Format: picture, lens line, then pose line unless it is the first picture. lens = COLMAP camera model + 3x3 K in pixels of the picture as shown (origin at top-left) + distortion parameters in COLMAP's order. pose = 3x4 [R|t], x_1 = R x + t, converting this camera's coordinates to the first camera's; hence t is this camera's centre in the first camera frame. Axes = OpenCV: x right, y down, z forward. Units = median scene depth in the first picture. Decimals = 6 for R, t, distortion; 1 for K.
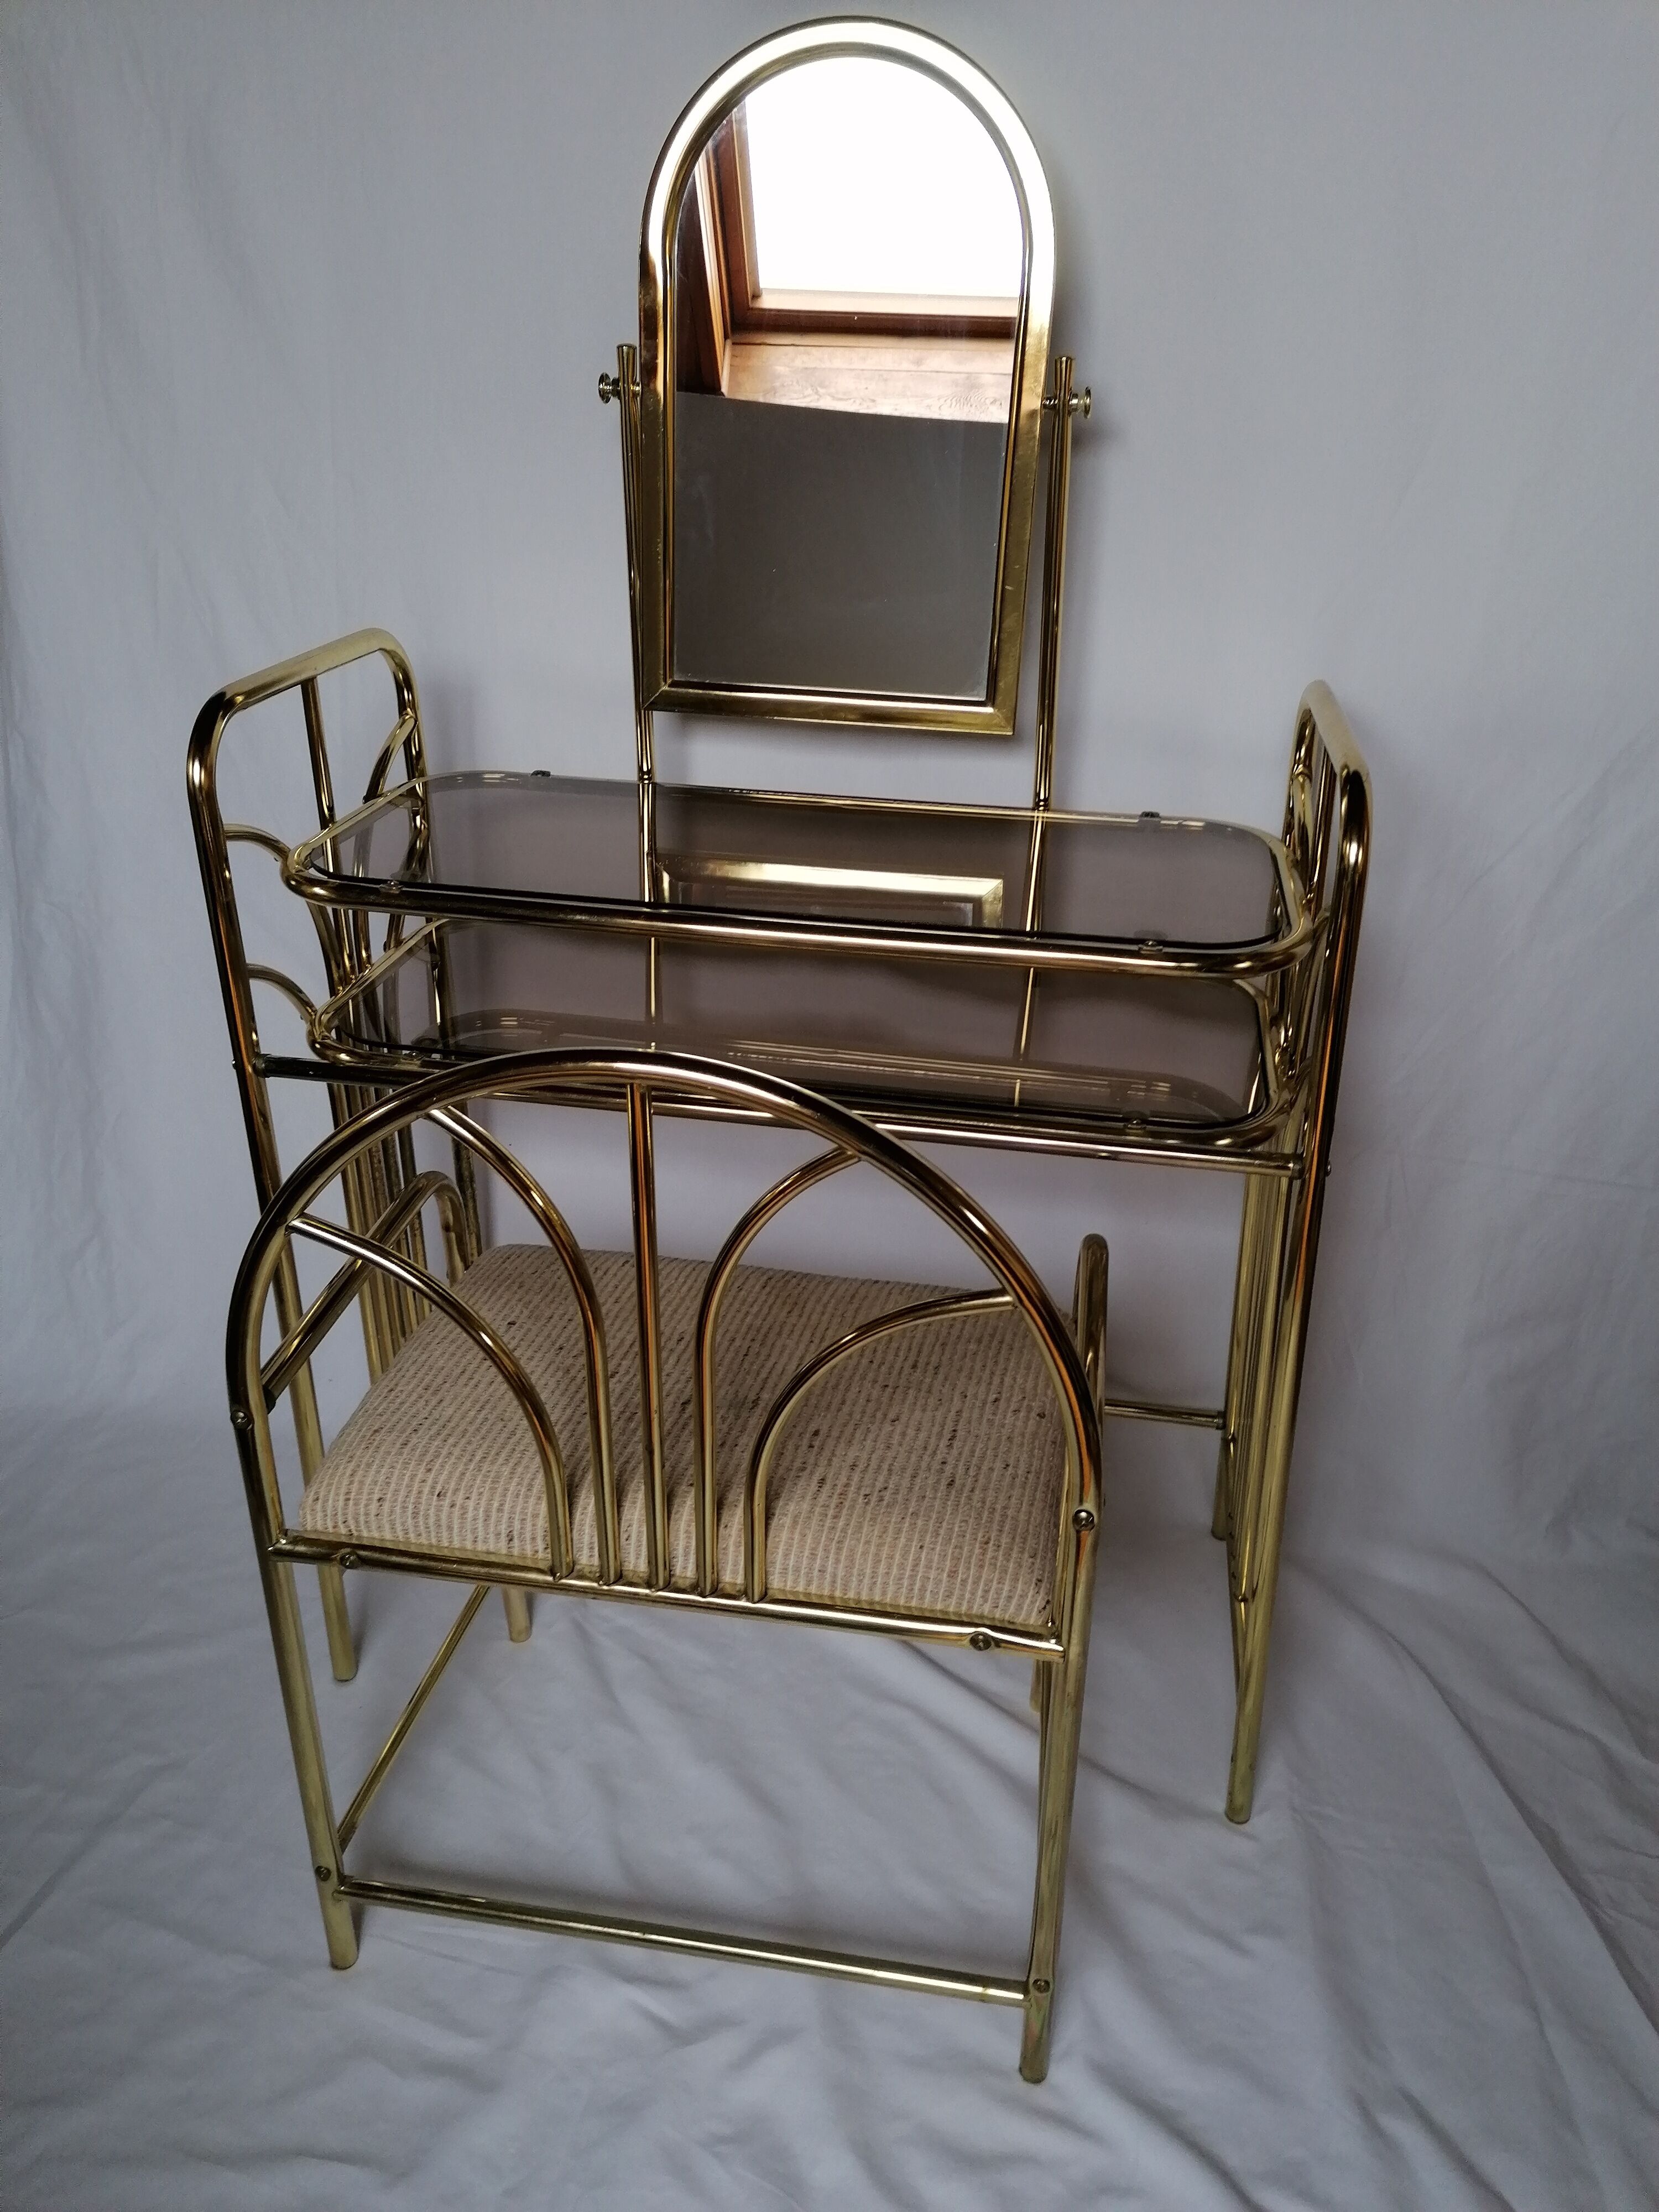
lens RADIAL K [[1704.0, 0, 825.3], [0, 1704.0, 1101.3], [0, 0, 1]] dist [0.014899, -0.030416]
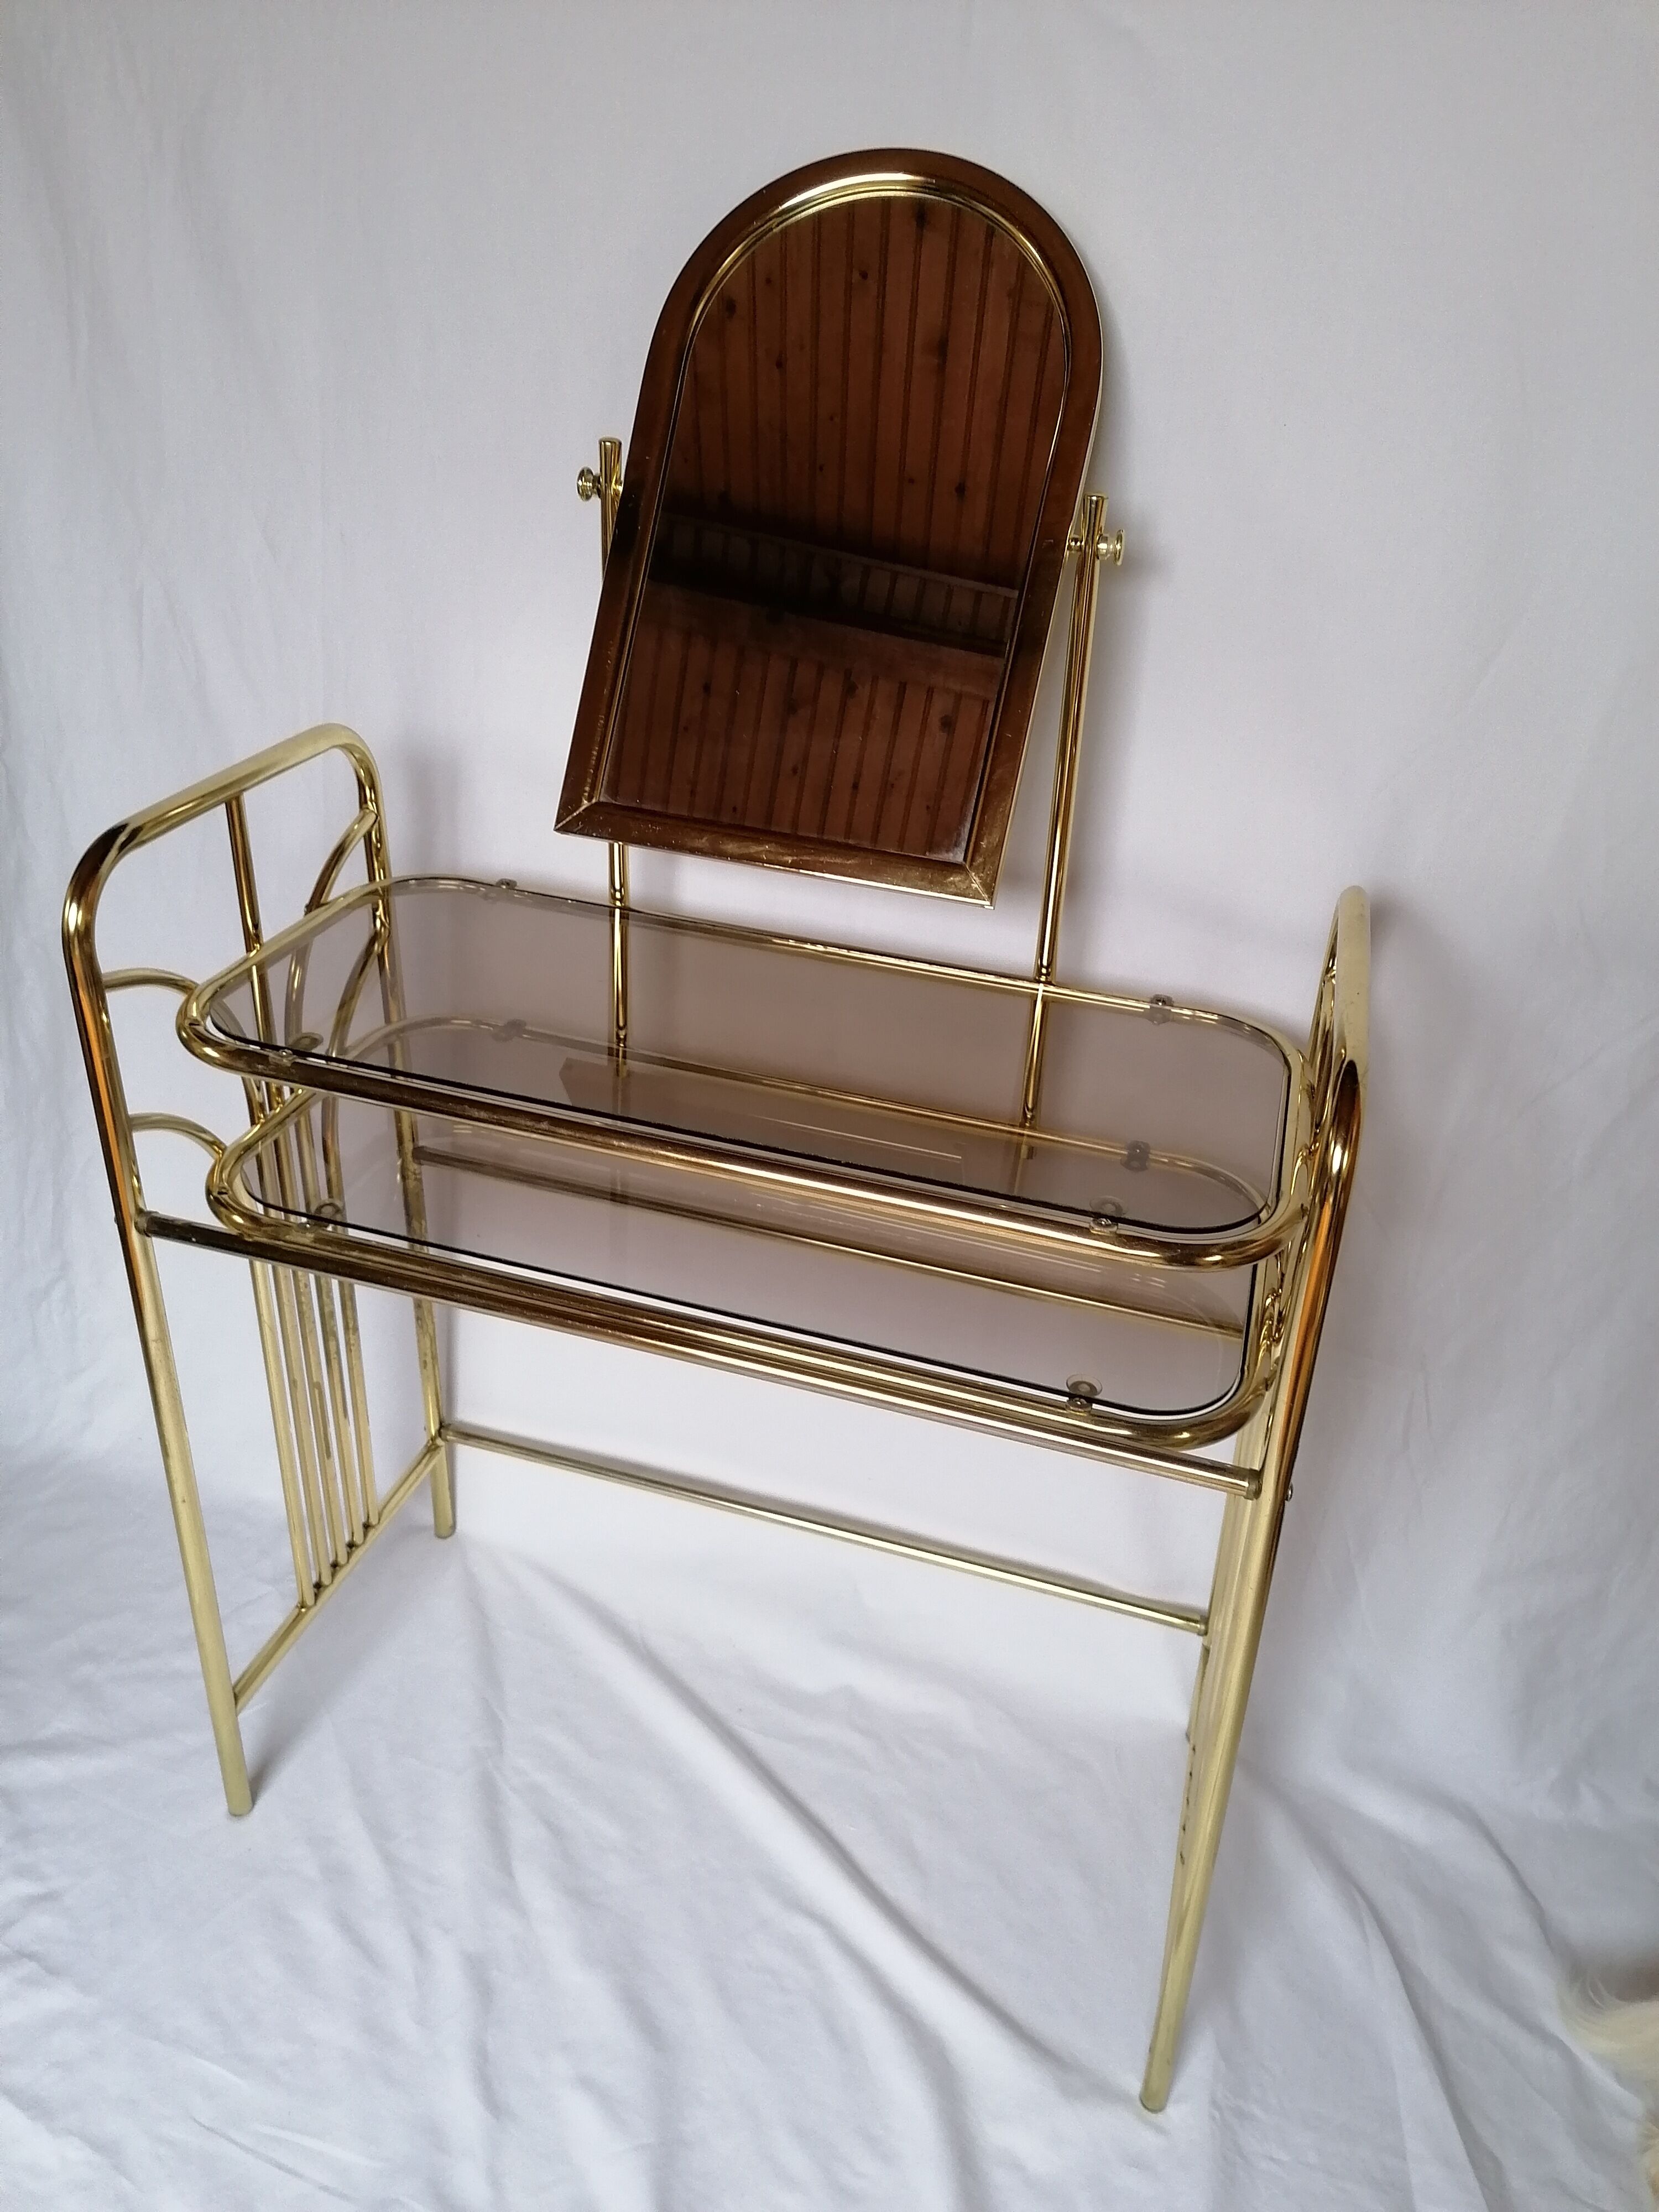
lens RADIAL K [[1704.0, 0, 852.0], [0, 1704.0, 1071.8], [0, 0, 1]] dist [0.014899, -0.030416]
pose [[0.993786, 0.087587, -0.068689, 0.096235], [-0.083890, 0.994957, 0.054989, -0.169570], [0.073159, -0.048885, 0.996121, 0.103443]]
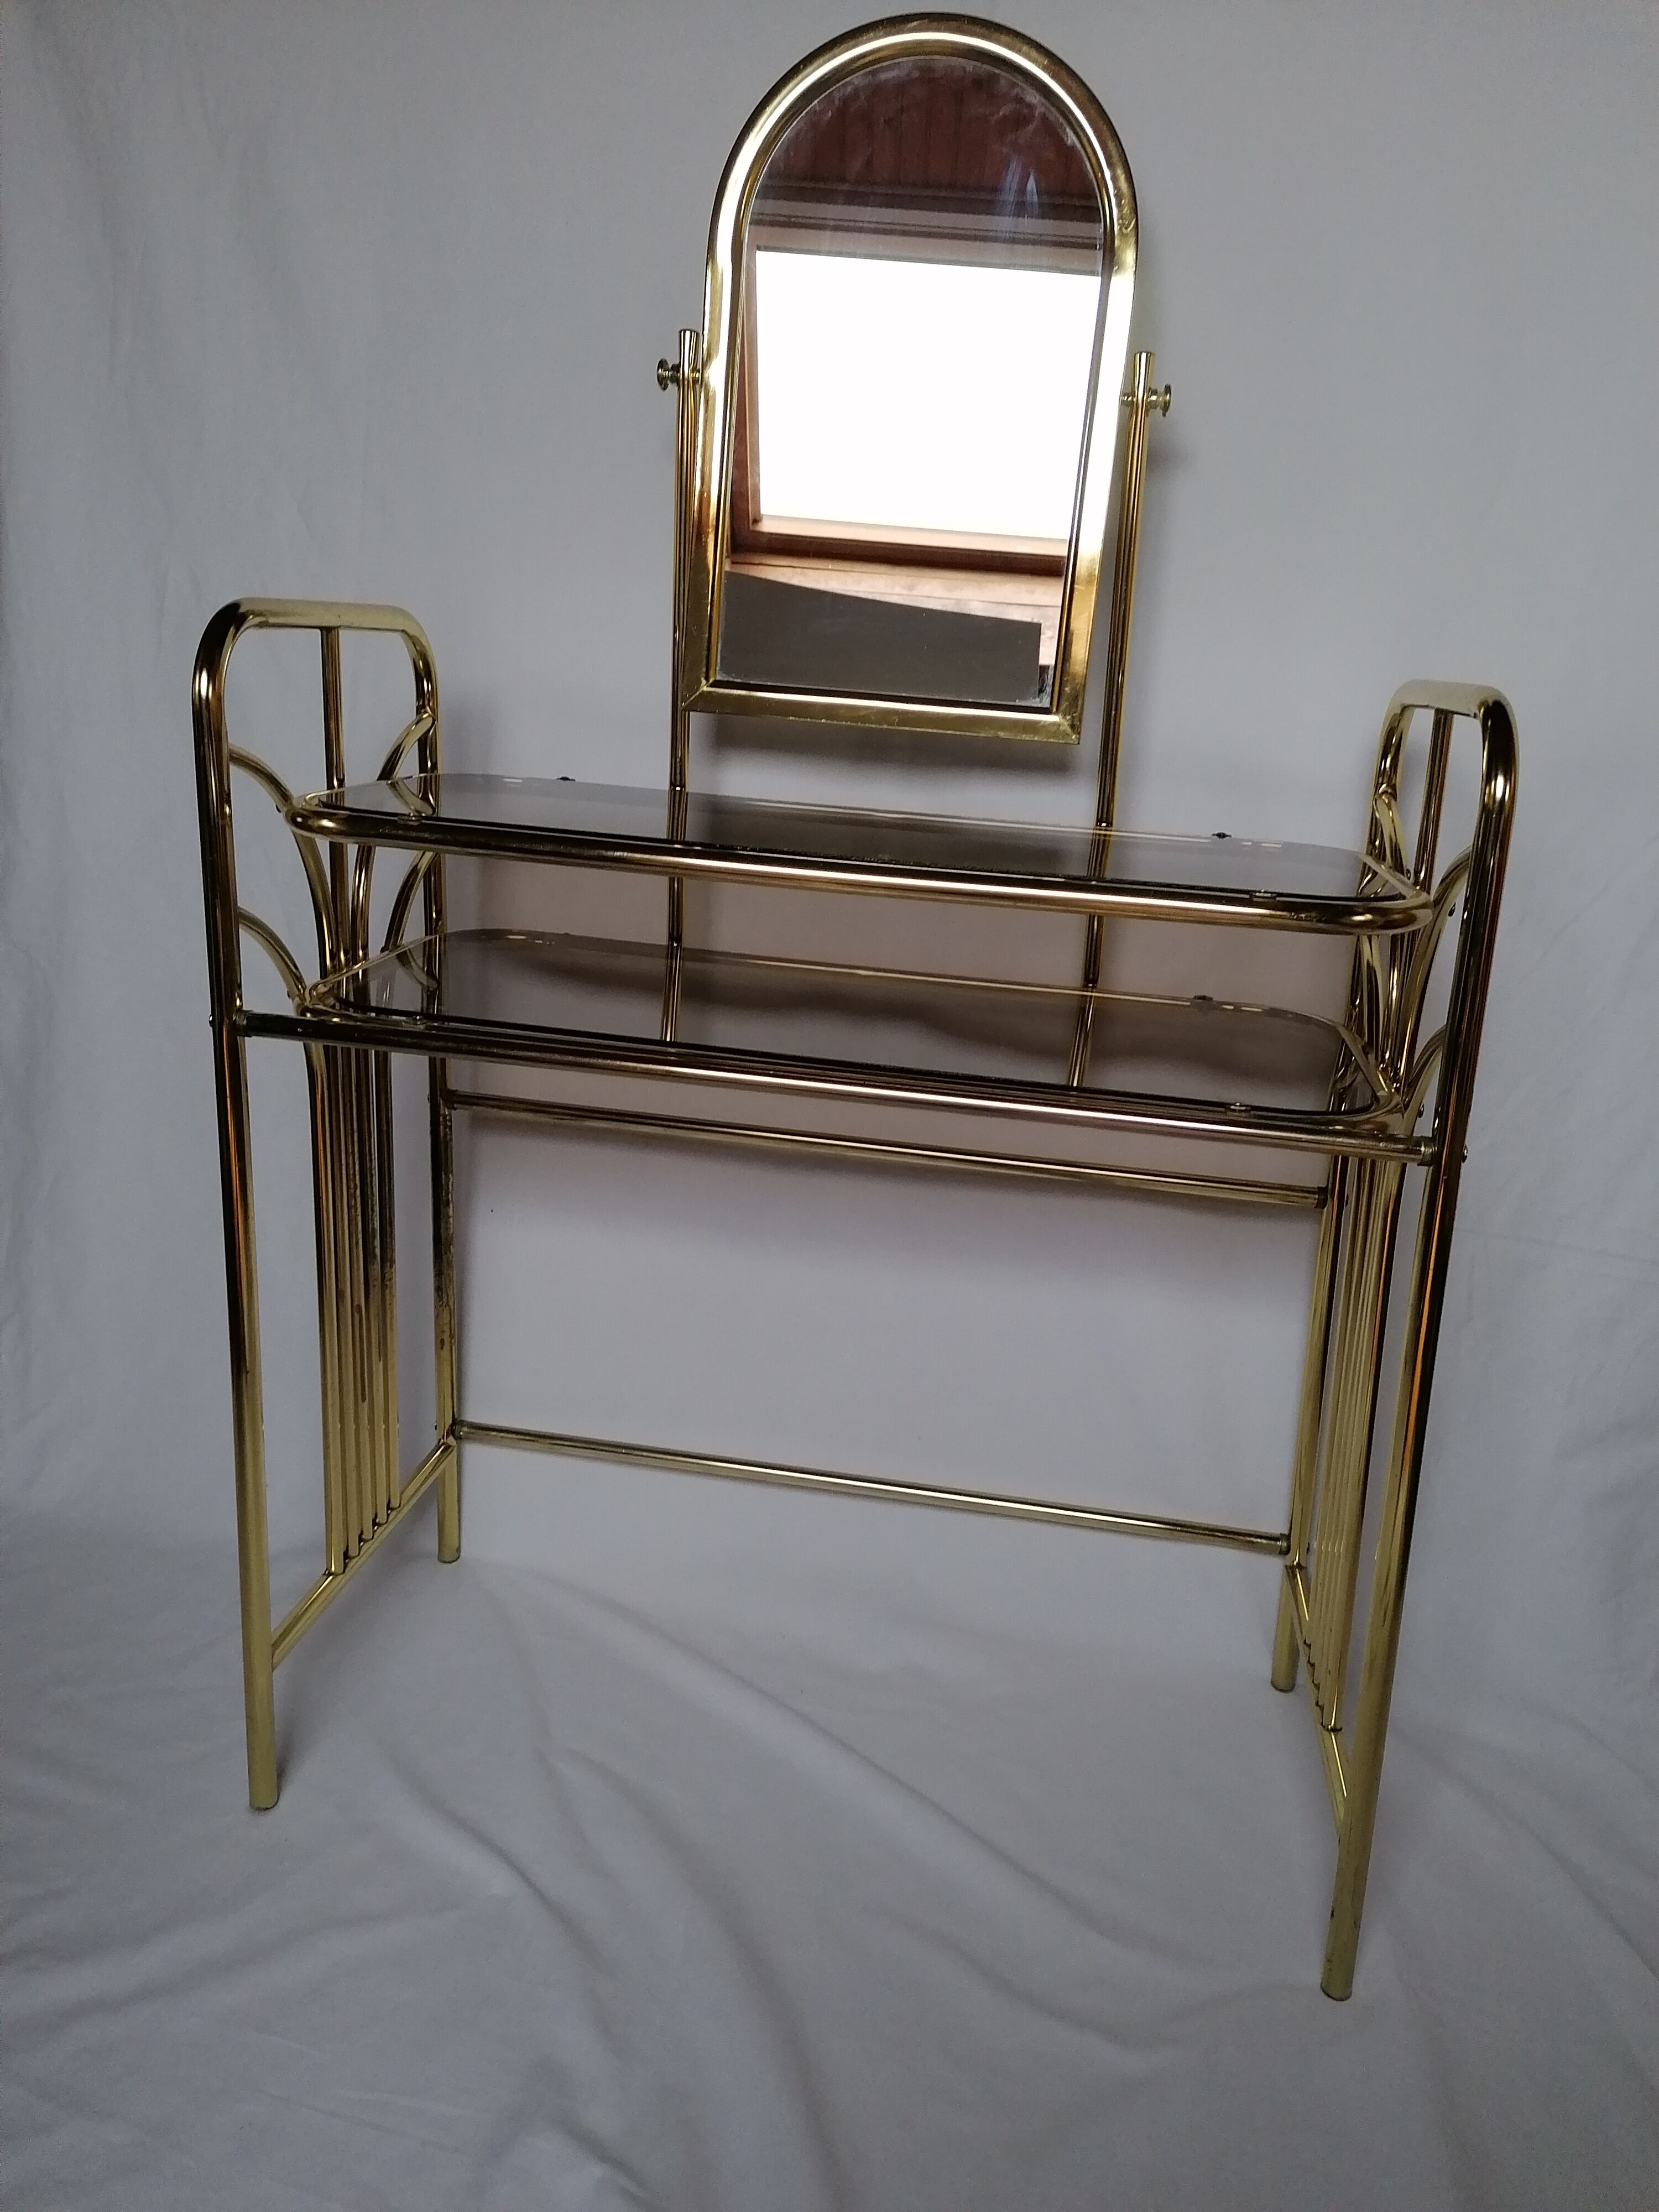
lens RADIAL K [[1704.0, 0, 824.5], [0, 1704.0, 1104.3], [0, 0, 1]] dist [0.014899, -0.030416]
pose [[0.998695, 0.039347, 0.032546, -0.052541], [-0.033112, 0.984223, -0.173804, 0.148926], [-0.038871, 0.172500, 0.984242, 0.118183]]
